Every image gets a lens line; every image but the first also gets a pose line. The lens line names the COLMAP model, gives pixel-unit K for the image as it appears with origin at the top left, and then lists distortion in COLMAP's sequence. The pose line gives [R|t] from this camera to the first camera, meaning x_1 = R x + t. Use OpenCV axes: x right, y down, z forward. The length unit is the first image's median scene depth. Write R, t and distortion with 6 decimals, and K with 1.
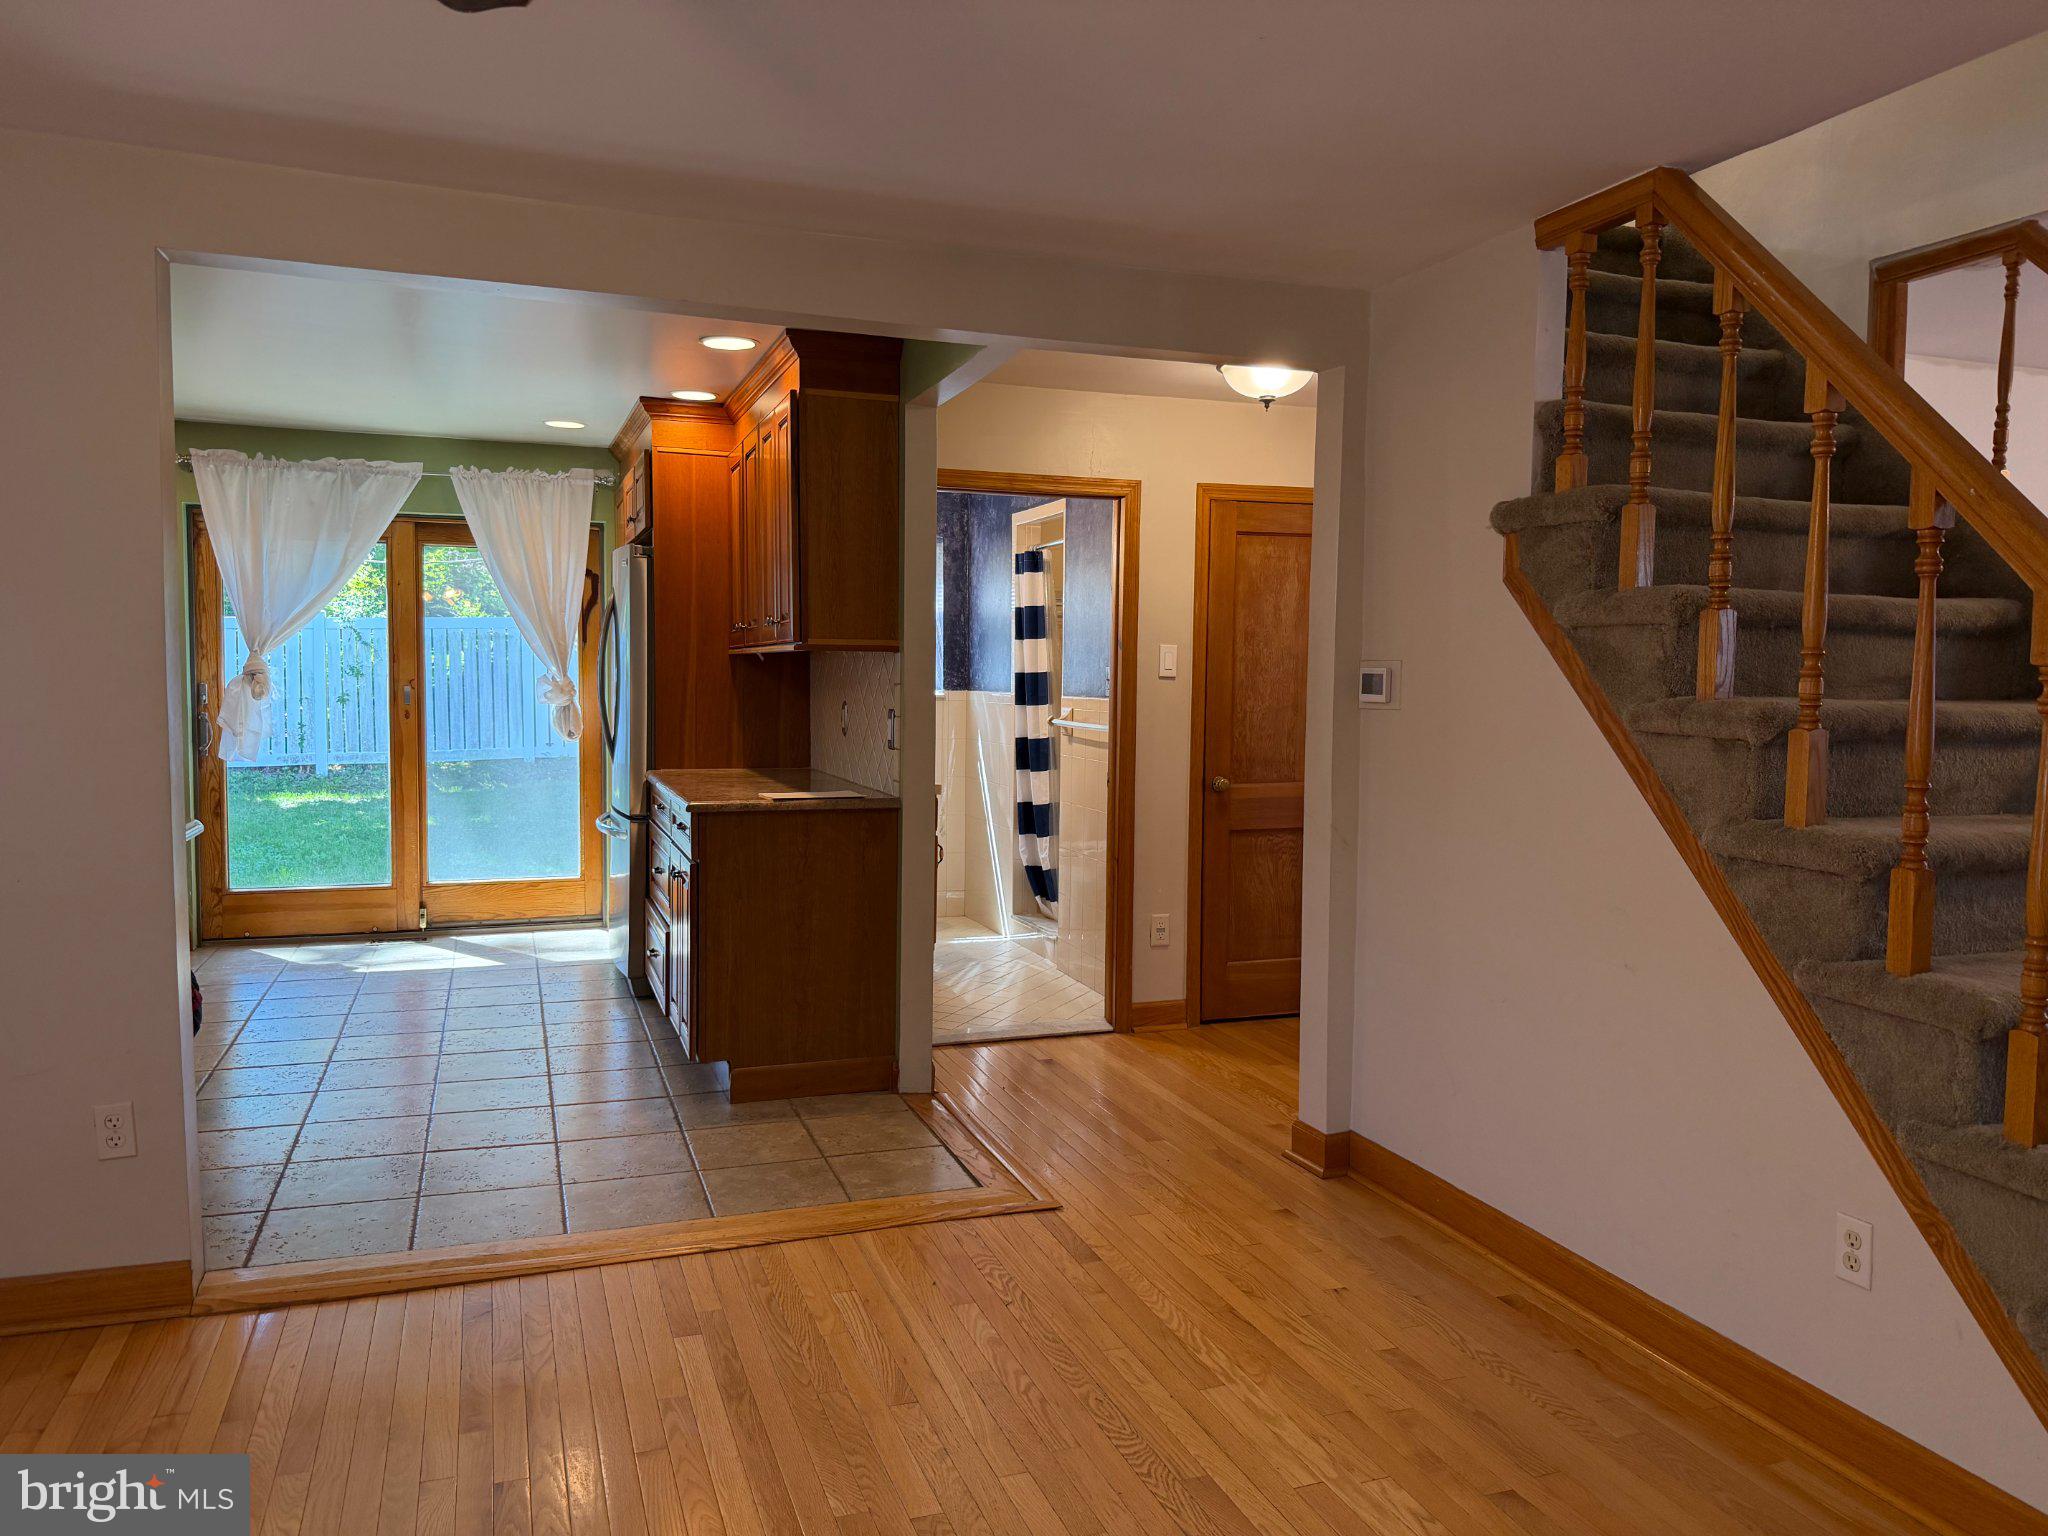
lens RADIAL K [[1437.2, 0, 1016.3], [0, 1437.2, 775.6], [0, 0, 1]] dist [0.058655, -0.079587]
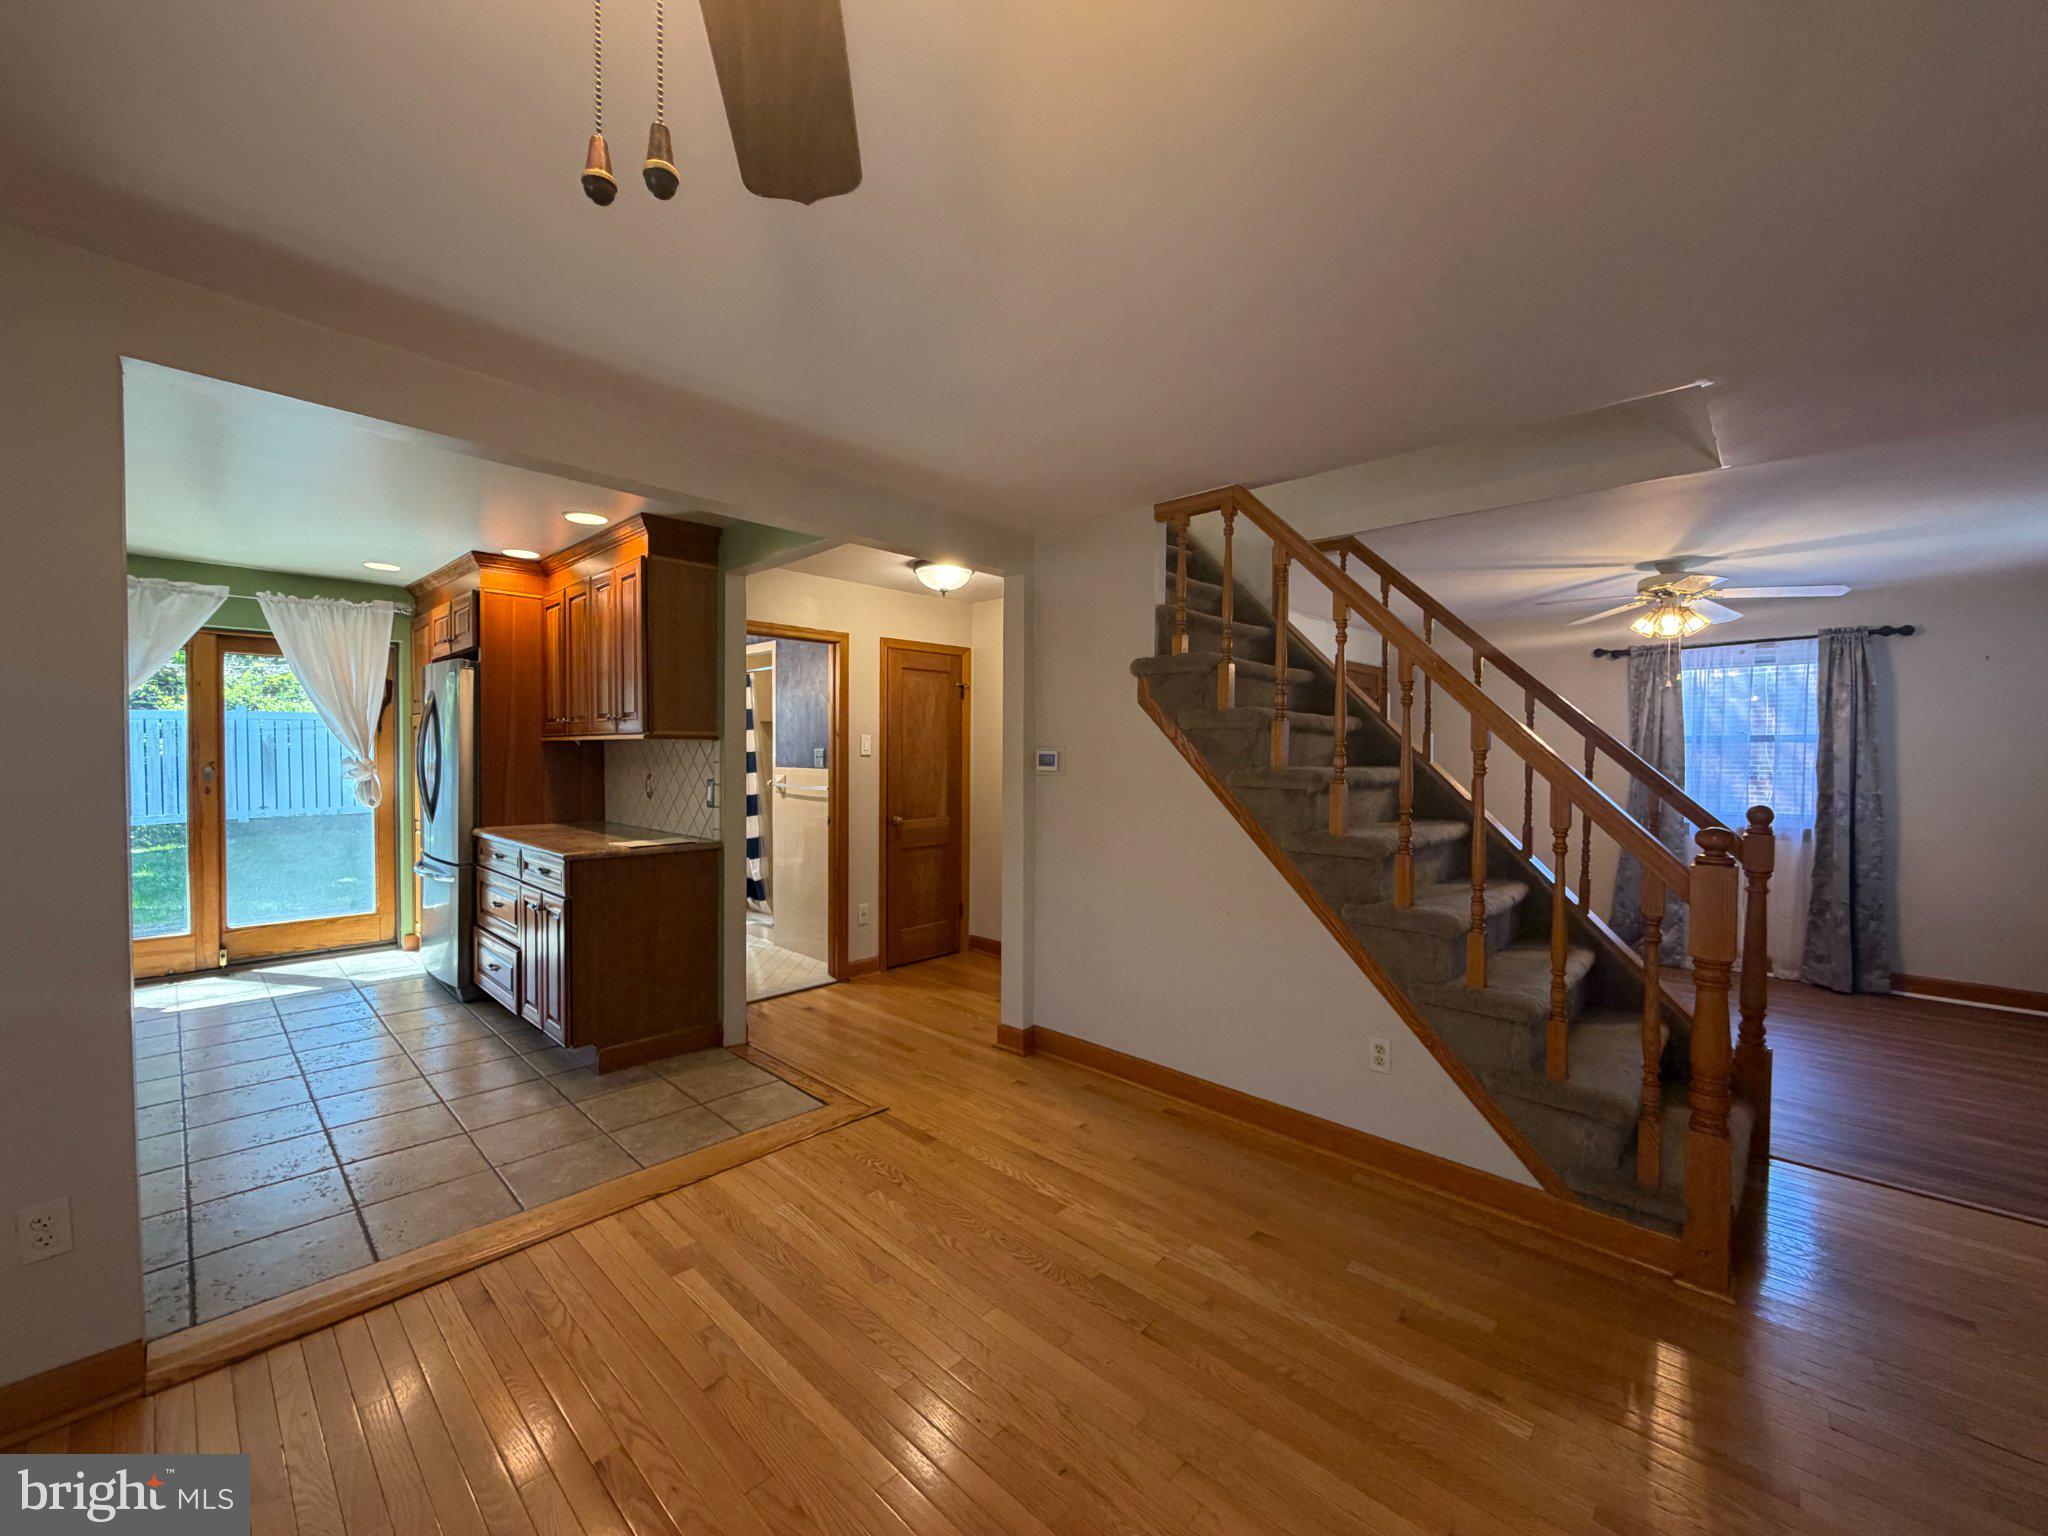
lens RADIAL K [[814.9, 0, 1019.0], [0, 814.9, 770.3], [0, 0, 1]] dist [0.001524, -0.000018]
pose [[0.893651, -0.016370, 0.448465, -0.157133], [0.036610, 0.998663, -0.036499, -0.012724], [-0.447267, 0.049036, 0.893055, 0.111562]]
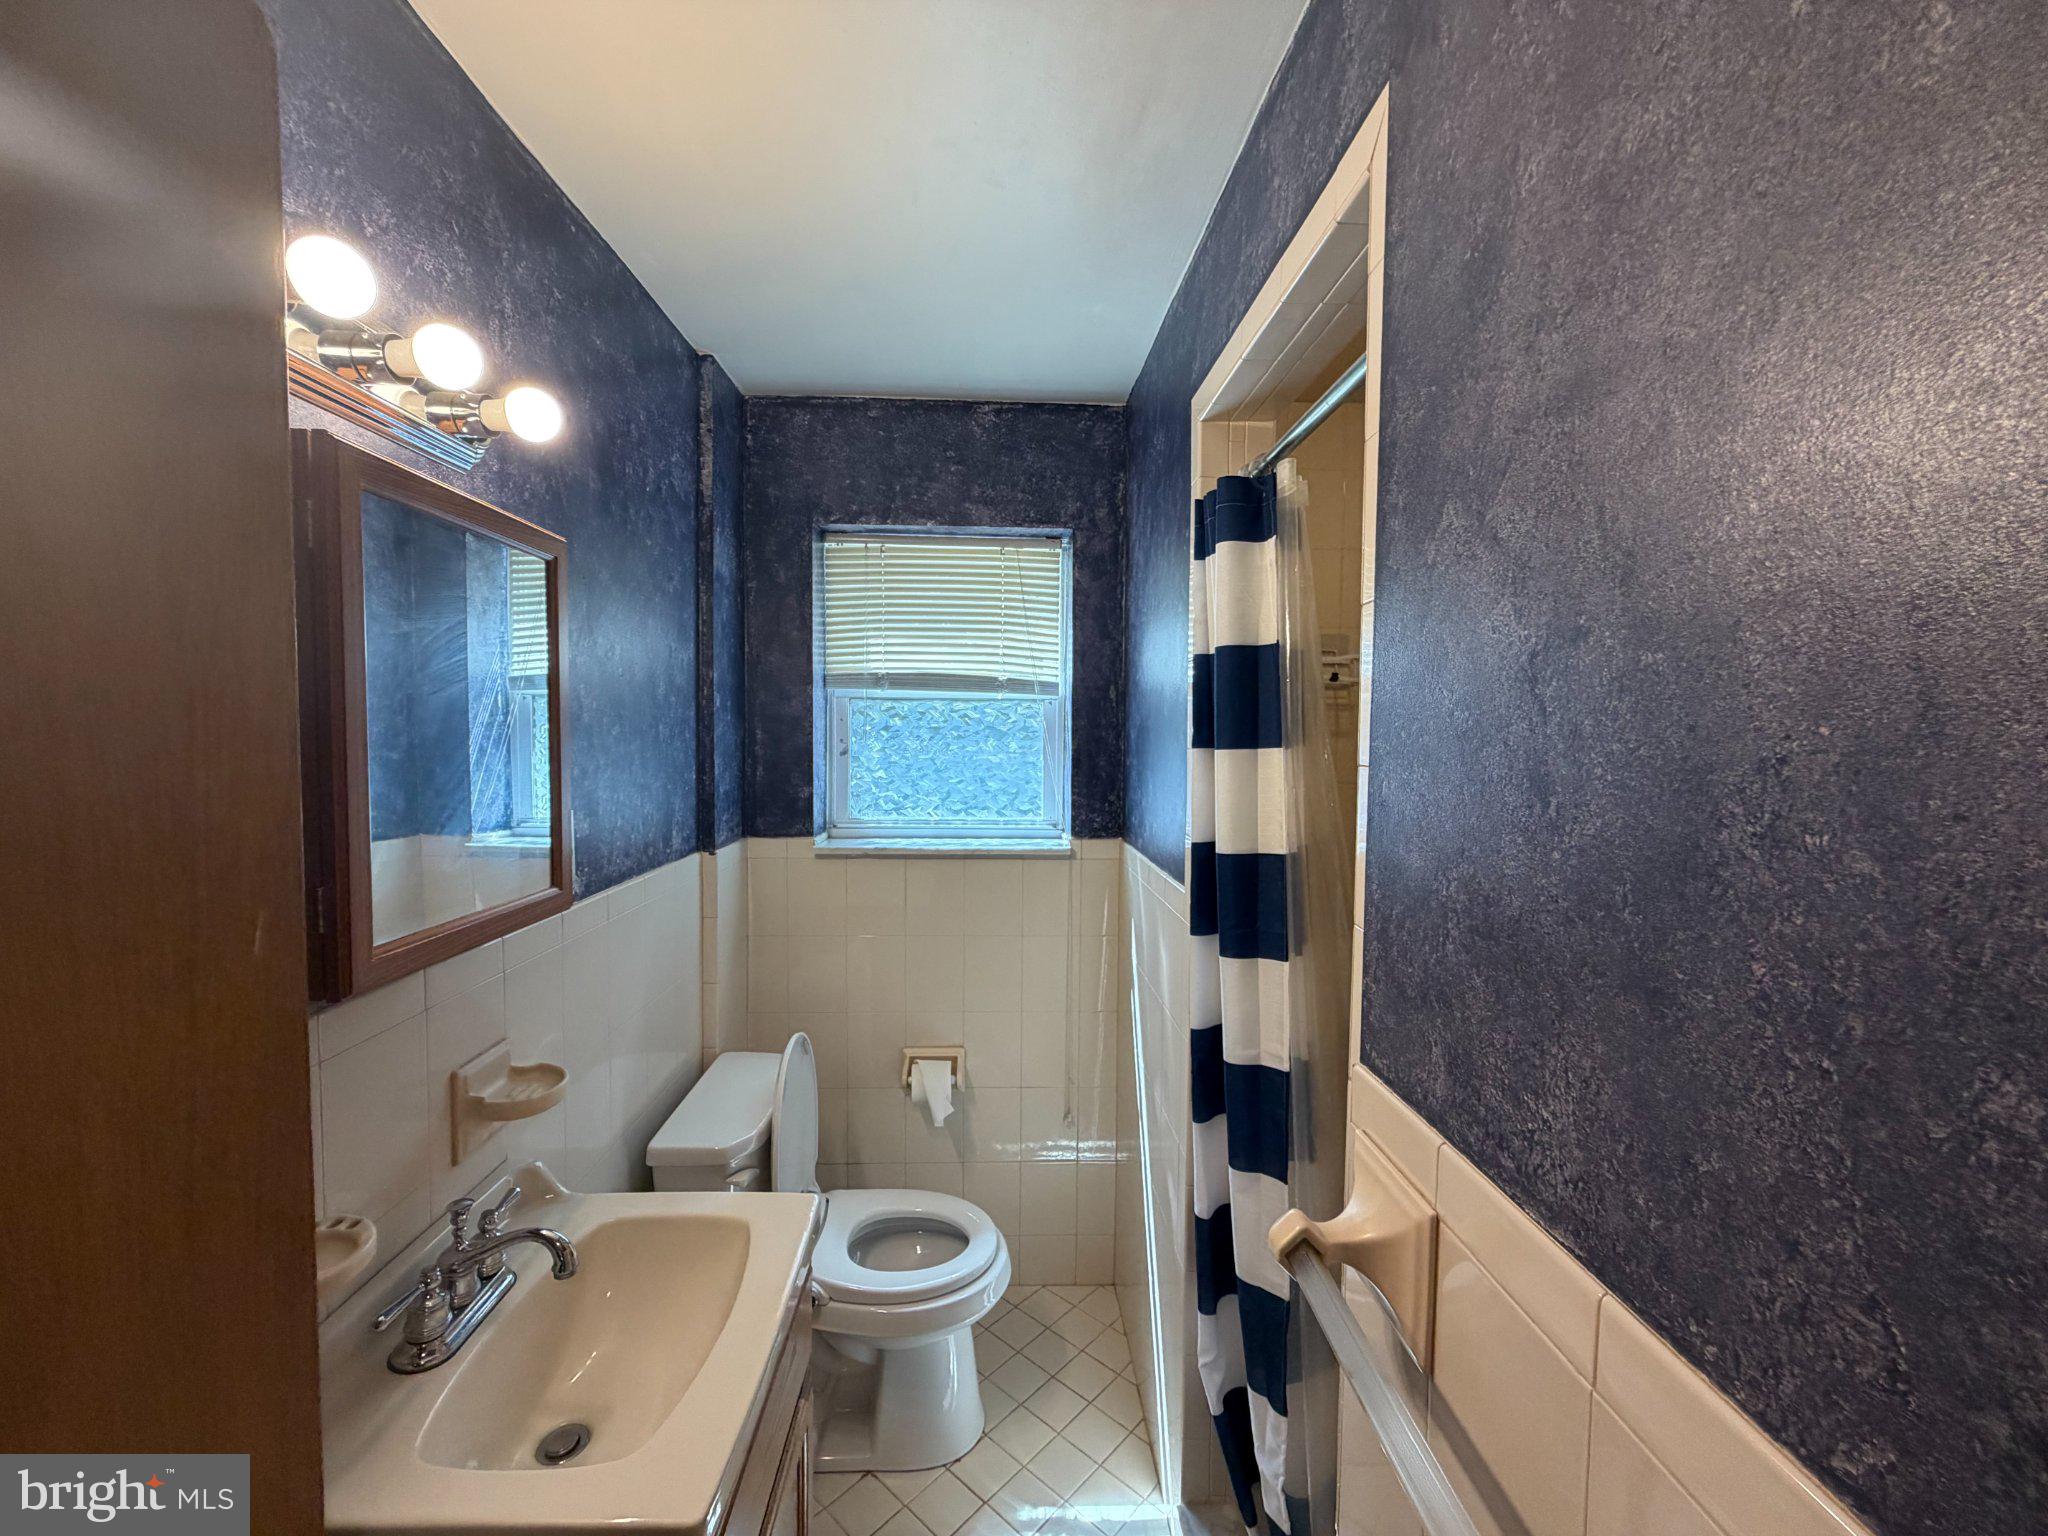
lens RADIAL K [[814.9, 0, 1022.4], [0, 814.9, 768.3], [0, 0, 1]] dist [0.001524, -0.000018]
pose [[0.953156, 0.012527, -0.302219, 0.025834], [-0.020940, 0.999478, -0.024616, -0.111807], [0.301753, 0.029791, 0.952921, 1.064738]]
